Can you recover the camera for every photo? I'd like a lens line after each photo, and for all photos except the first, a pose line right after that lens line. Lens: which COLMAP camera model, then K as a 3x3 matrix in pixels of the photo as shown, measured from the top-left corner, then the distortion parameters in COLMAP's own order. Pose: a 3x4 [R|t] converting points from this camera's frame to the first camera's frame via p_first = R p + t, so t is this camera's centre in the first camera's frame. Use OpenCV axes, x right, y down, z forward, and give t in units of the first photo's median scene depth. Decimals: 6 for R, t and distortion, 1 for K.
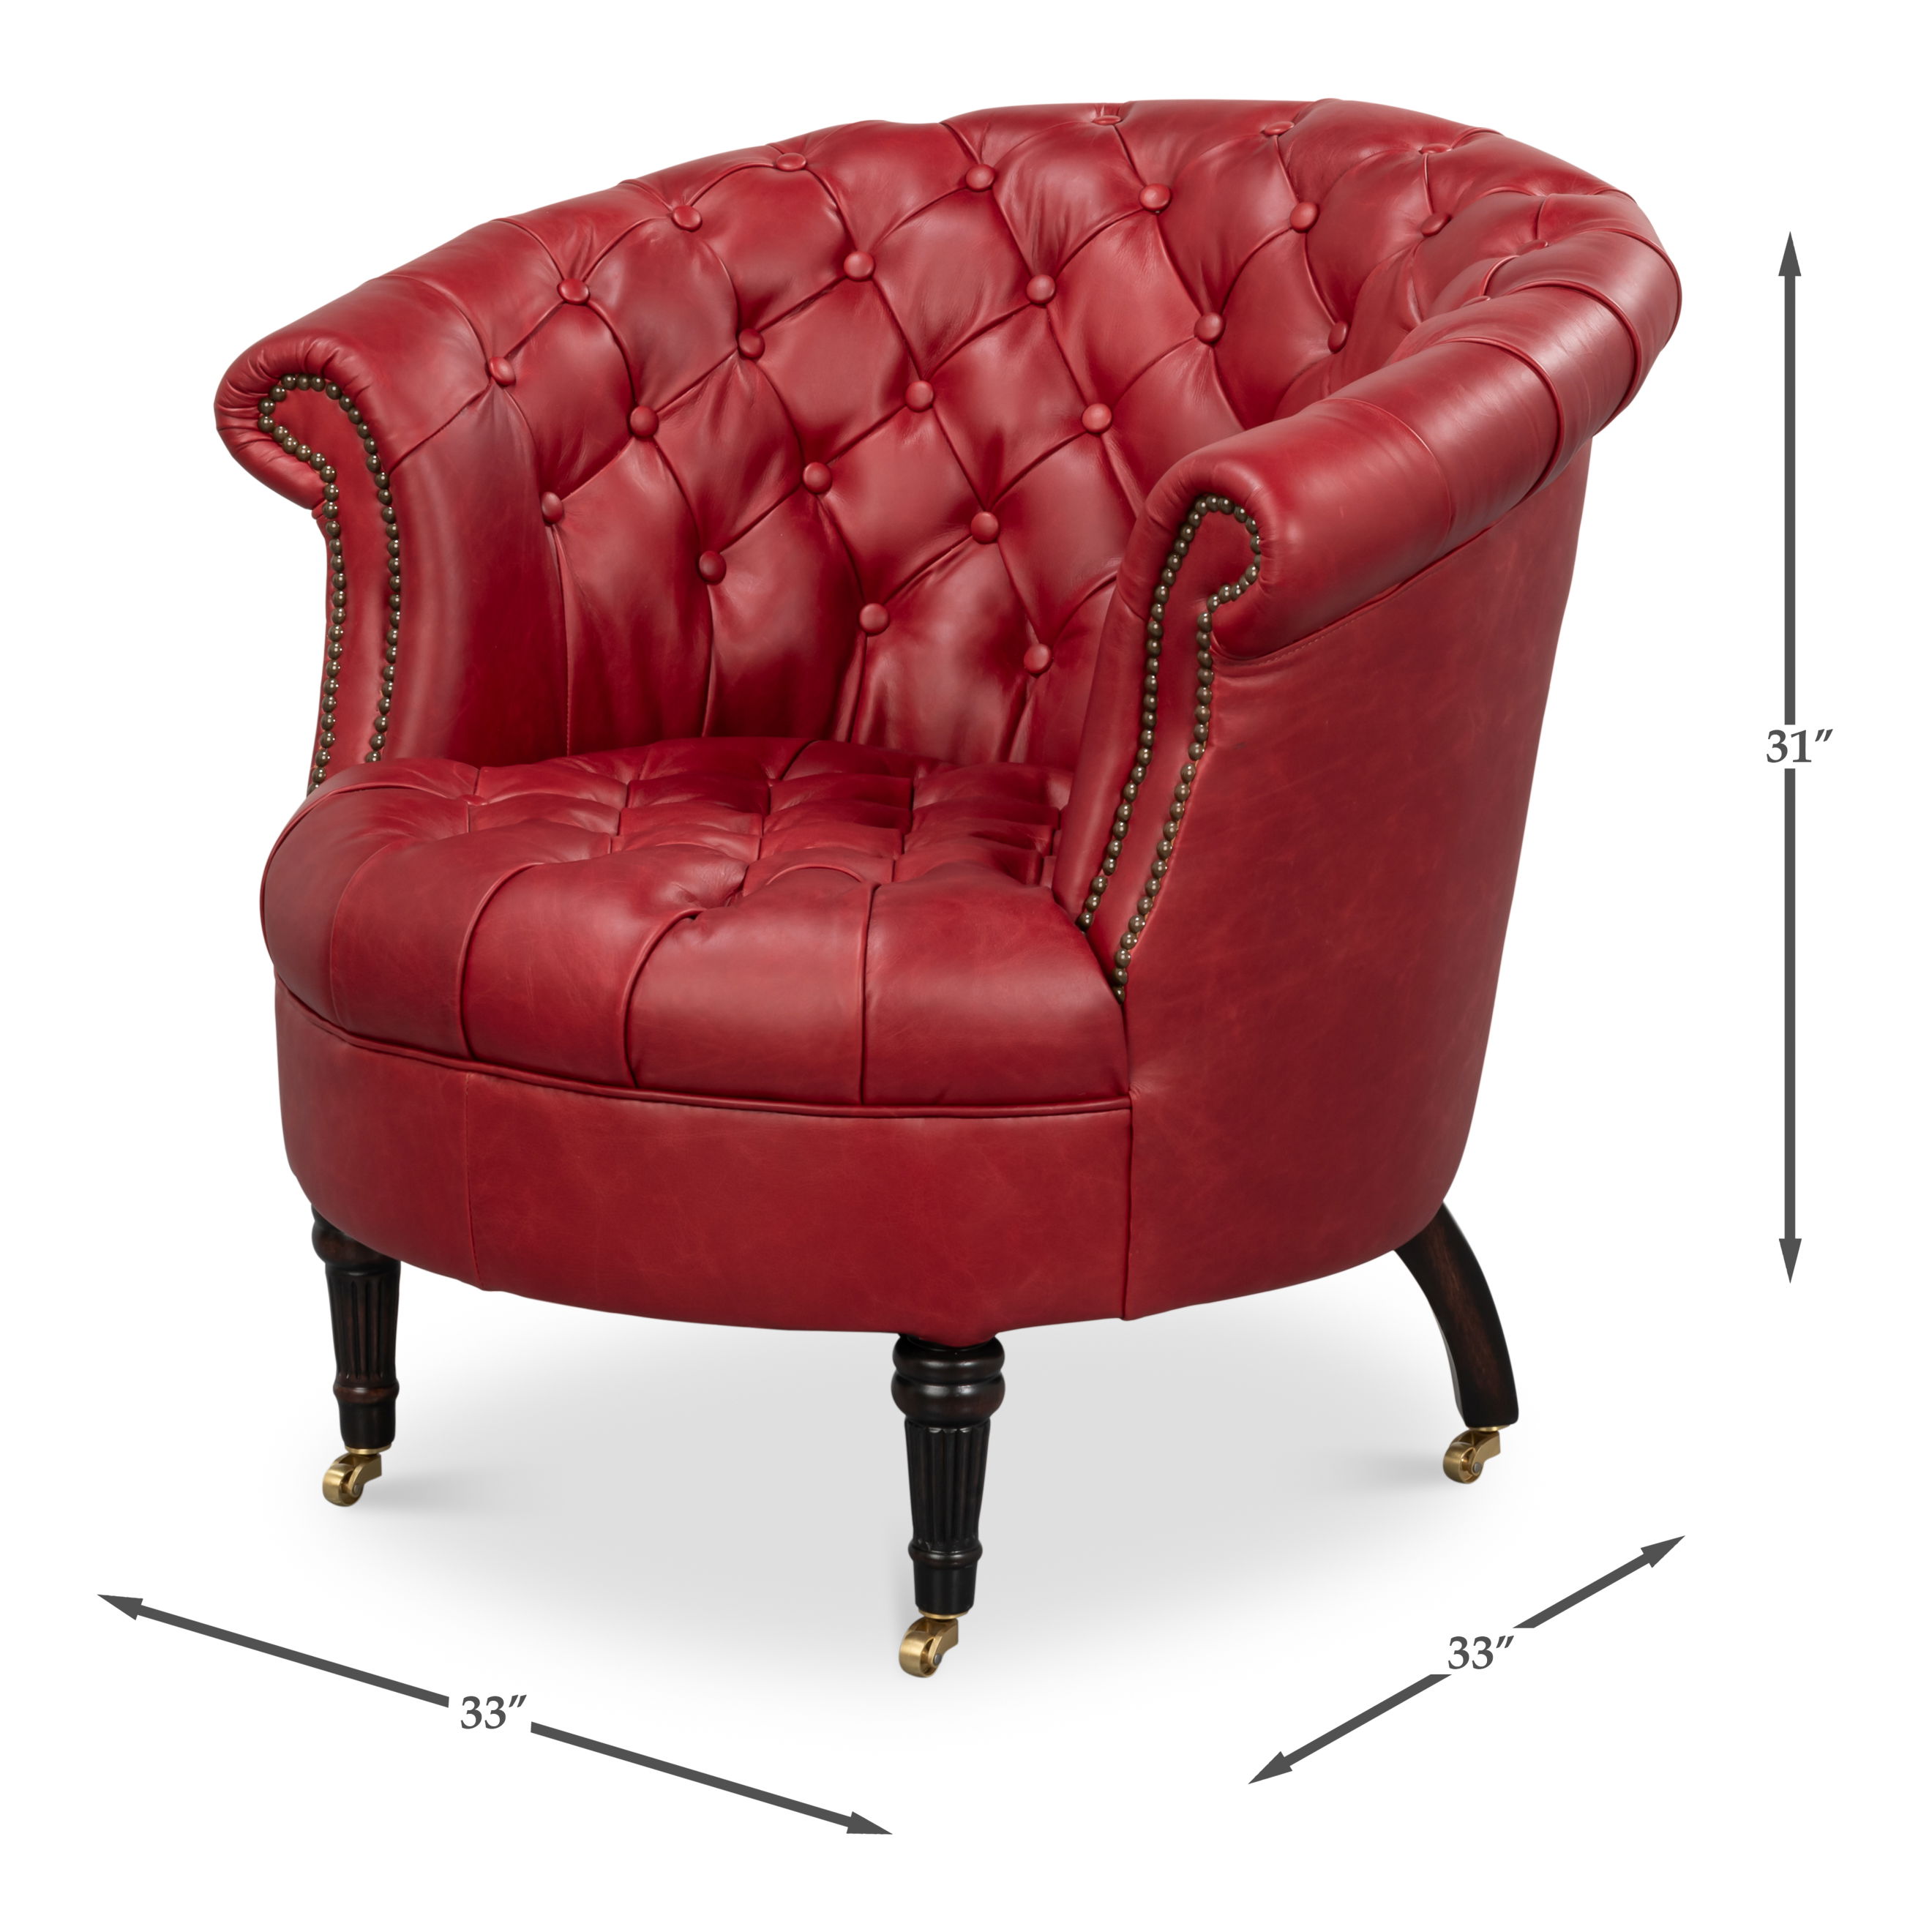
lens RADIAL K [[5517.2, 0, 964.5], [0, 5517.2, 966.0], [0, 0, 1]] dist [-0.158420, -0.072821]
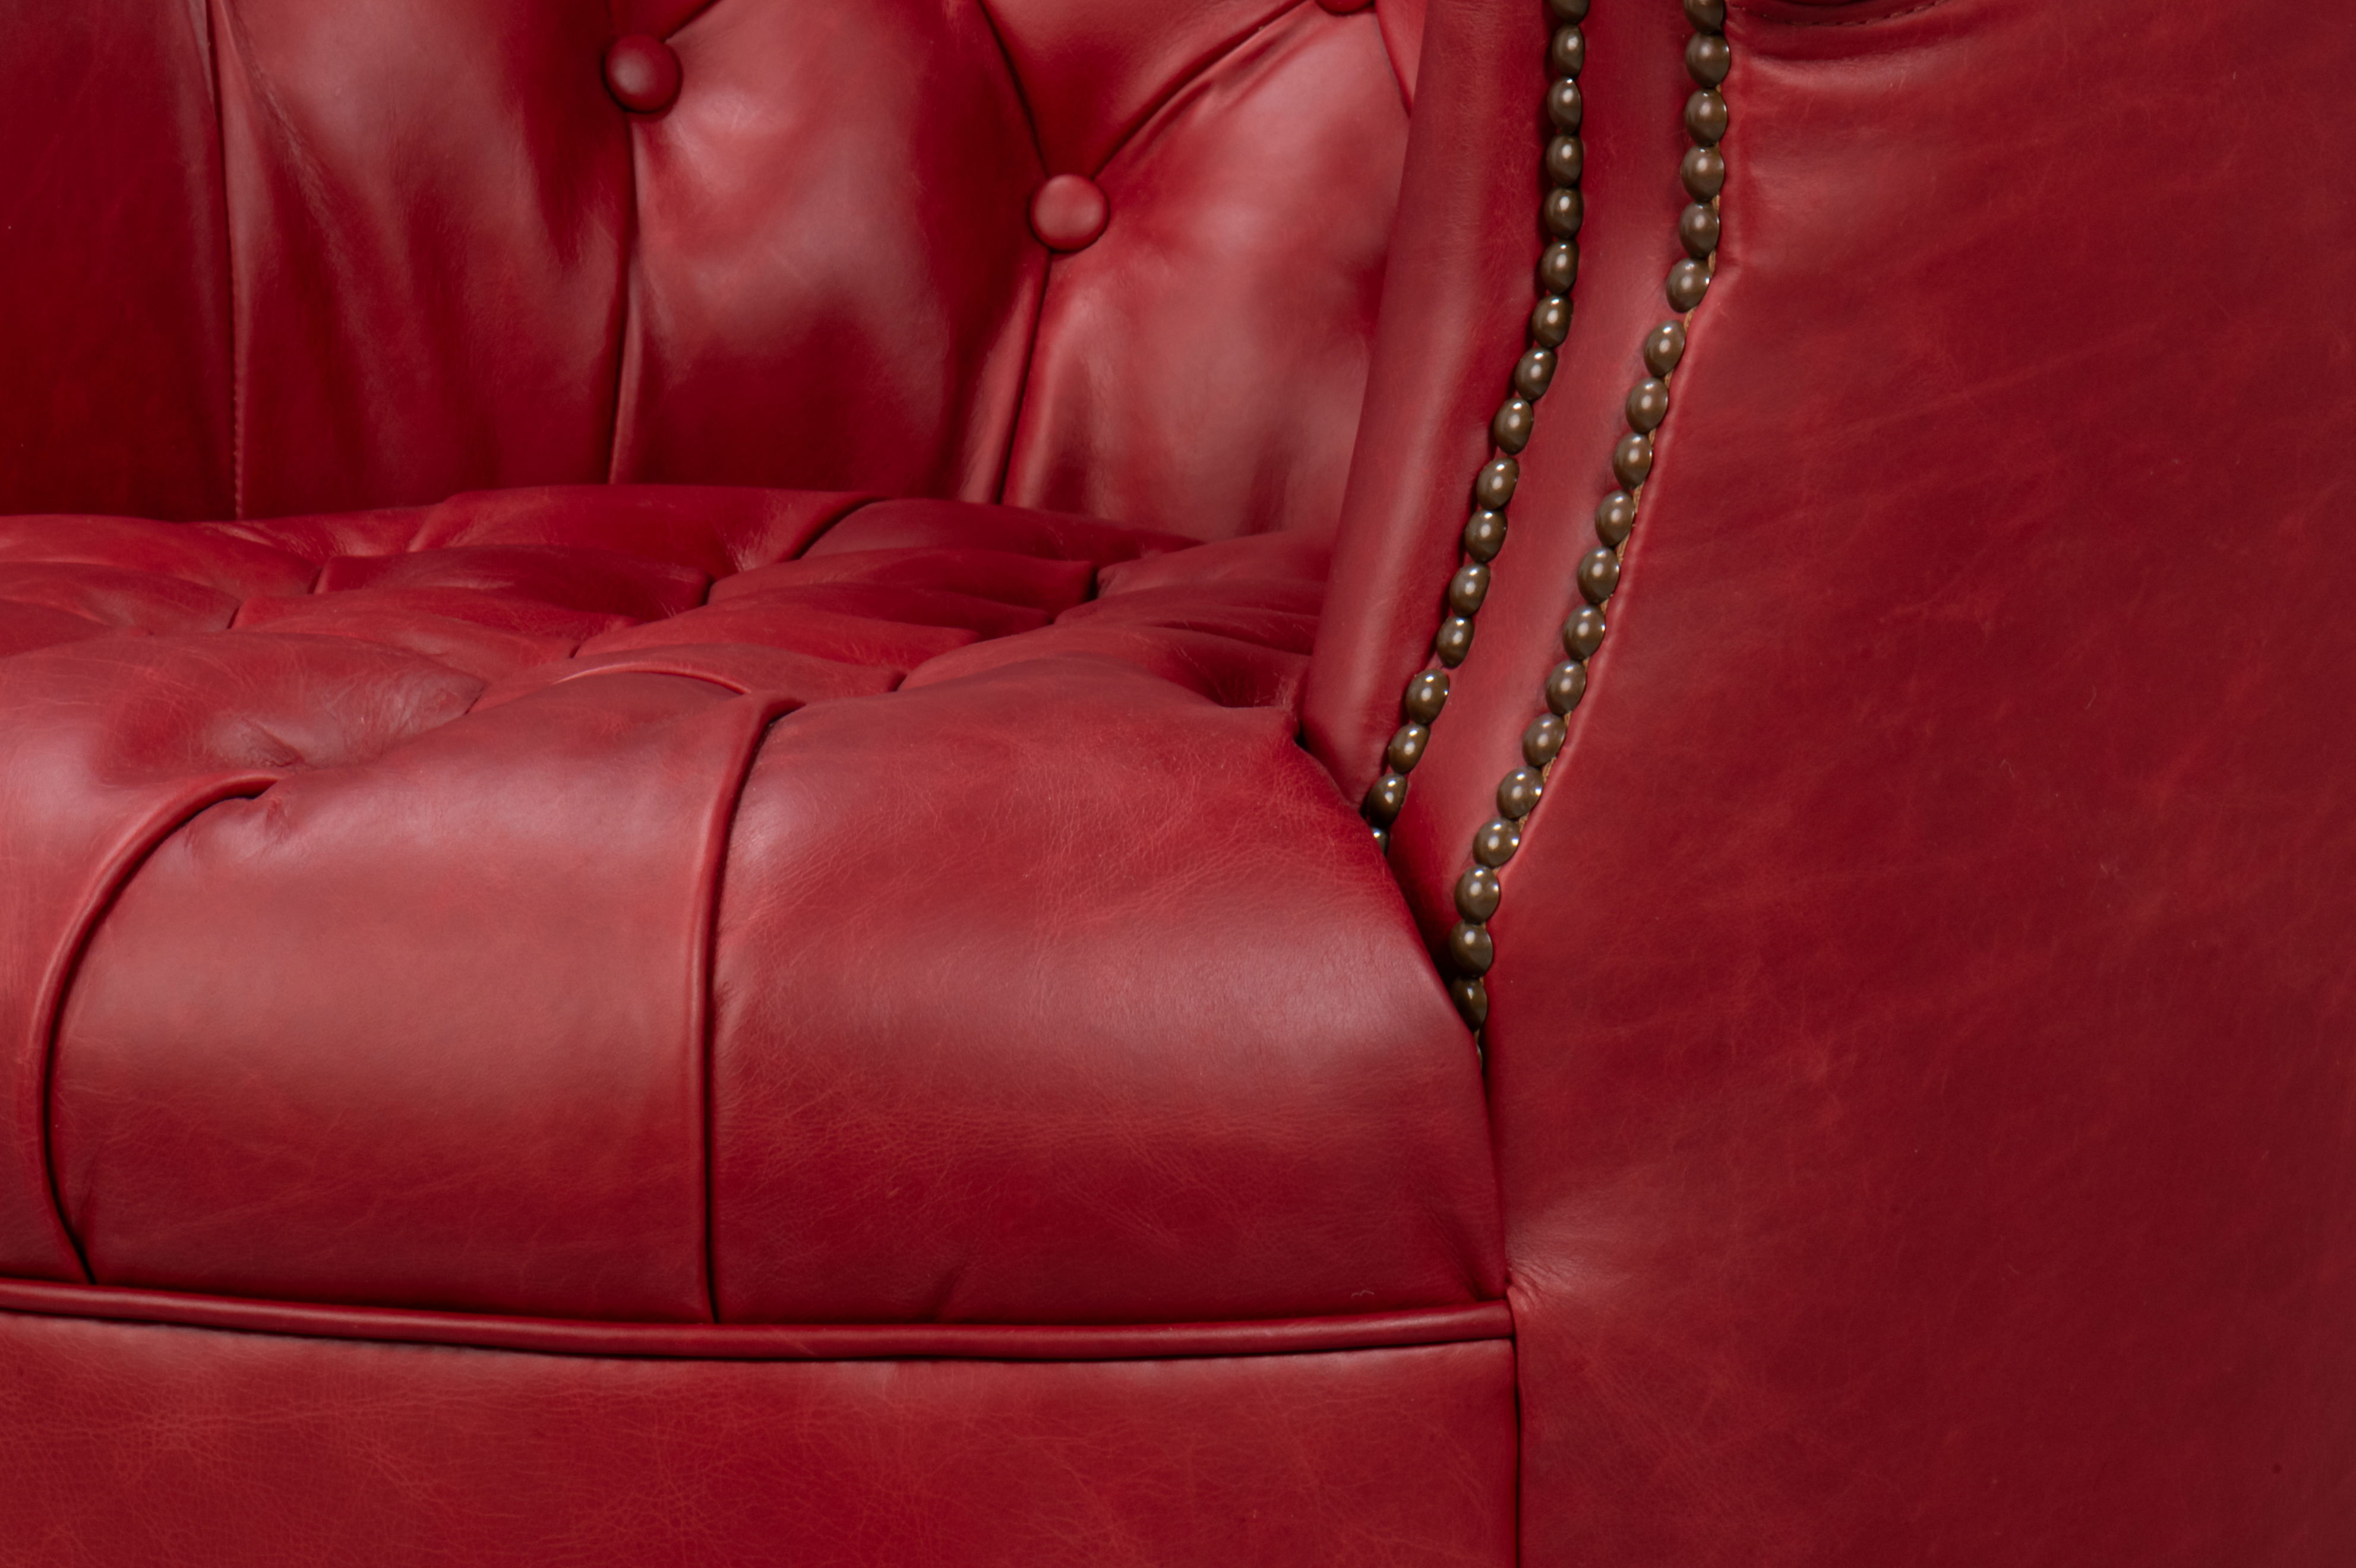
lens RADIAL K [[8933.4, 0, 1178.0], [0, 8933.4, 784.0], [0, 0, 1]] dist [-0.005706, -0.707461]
pose [[0.994979, -0.009702, -0.099608, 0.065258], [0.000759, 0.995993, -0.089432, 0.041265], [0.100077, 0.088908, 0.991000, 0.448518]]
